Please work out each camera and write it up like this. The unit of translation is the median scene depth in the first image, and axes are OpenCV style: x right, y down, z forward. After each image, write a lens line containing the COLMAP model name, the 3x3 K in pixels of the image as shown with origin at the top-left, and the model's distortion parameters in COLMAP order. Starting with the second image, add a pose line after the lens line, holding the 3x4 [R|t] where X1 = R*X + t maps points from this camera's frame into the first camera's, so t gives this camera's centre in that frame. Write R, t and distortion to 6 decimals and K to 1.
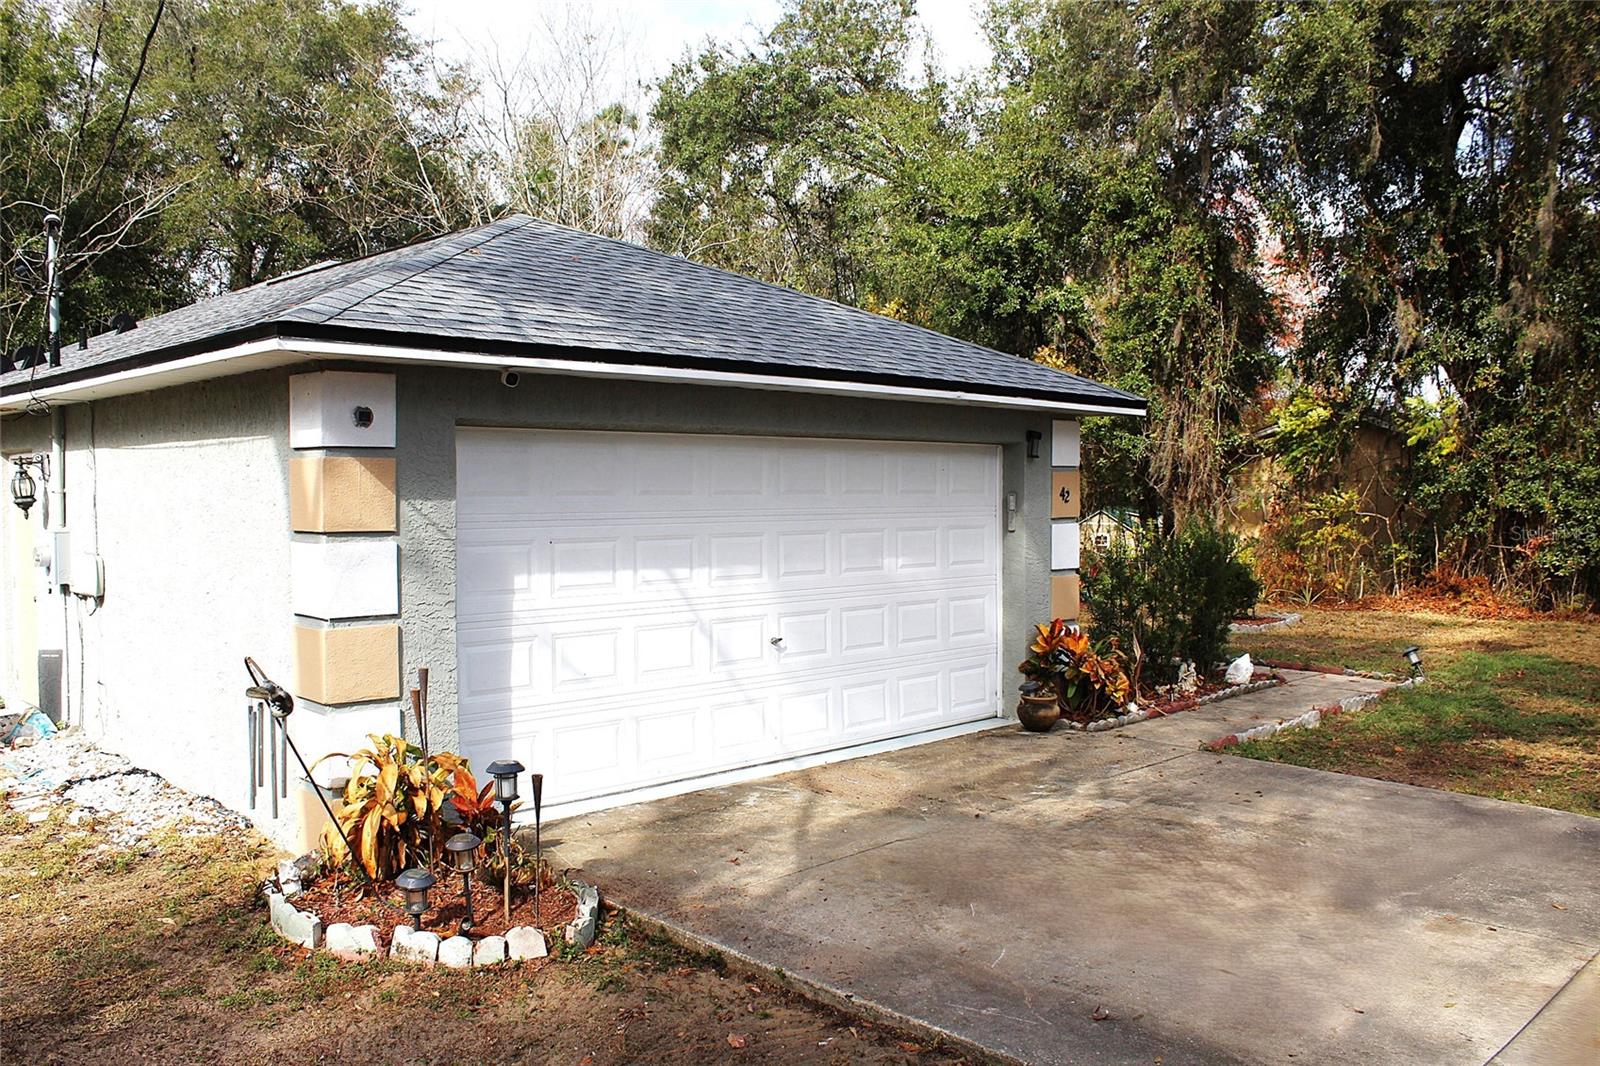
lens RADIAL K [[1319.2, 0, 800.0], [0, 1319.2, 533.0], [0, 0, 1]] dist [-0.163032, 0.142943]
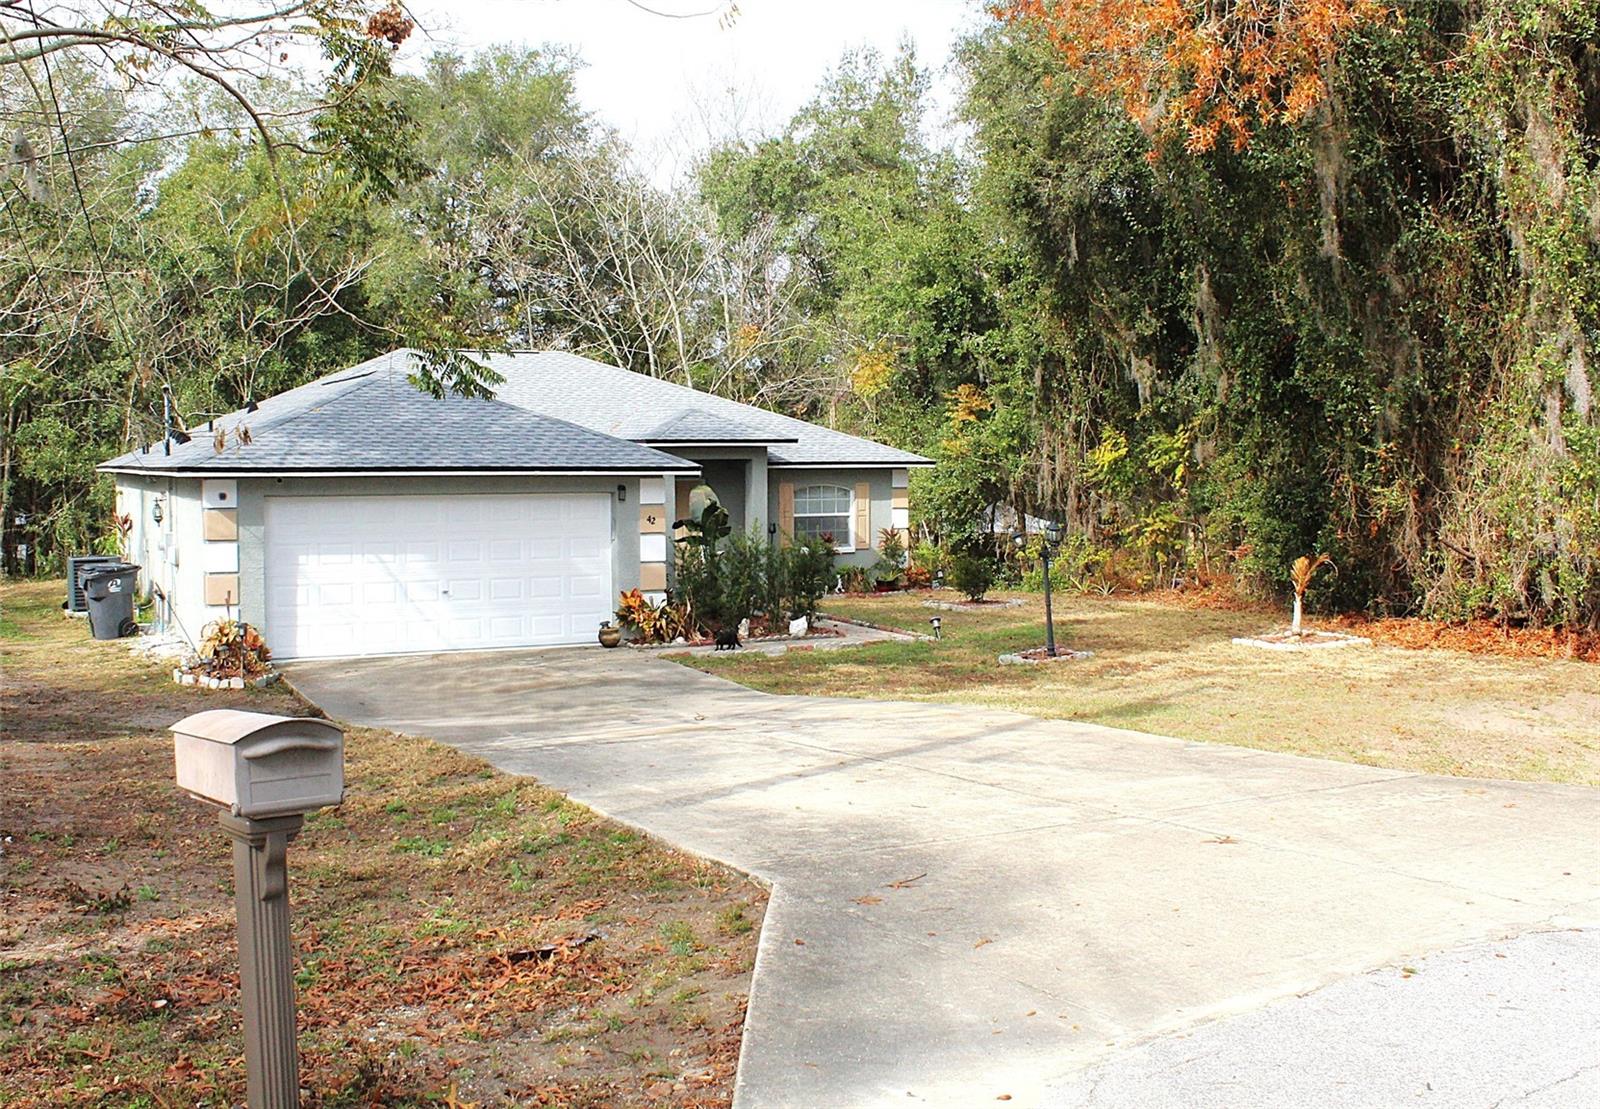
lens RADIAL K [[1550.3, 0, 800.0], [0, 1550.3, 554.5], [0, 0, 1]] dist [-0.160252, 0.001275]
pose [[0.956844, 0.016141, -0.290155, 1.250385], [-0.009346, 0.999649, 0.024792, -0.043943], [0.290453, -0.021010, 0.956659, -1.191451]]
